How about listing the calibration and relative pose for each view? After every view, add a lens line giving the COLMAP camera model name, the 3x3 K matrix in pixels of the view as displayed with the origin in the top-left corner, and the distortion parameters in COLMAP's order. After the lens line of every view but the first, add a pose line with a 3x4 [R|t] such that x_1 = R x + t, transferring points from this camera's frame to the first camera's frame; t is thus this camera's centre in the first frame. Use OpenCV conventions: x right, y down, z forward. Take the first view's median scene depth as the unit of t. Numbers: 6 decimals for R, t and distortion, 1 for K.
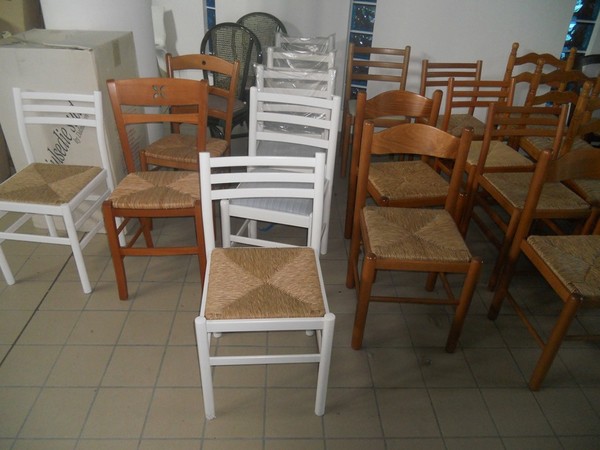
lens RADIAL K [[470.7, 0, 300.0], [0, 470.7, 225.0], [0, 0, 1]] dist [-0.006082, -0.001328]
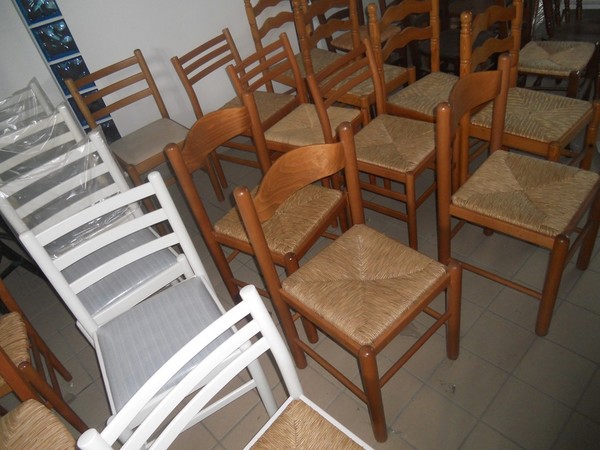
lens RADIAL K [[470.7, 0, 300.0], [0, 470.7, 225.0], [0, 0, 1]] dist [-0.006082, -0.001328]
pose [[0.712659, -0.572998, 0.404711, -0.072007], [0.540288, 0.816295, 0.204331, -0.211823], [-0.447444, 0.073042, 0.891324, 0.290116]]
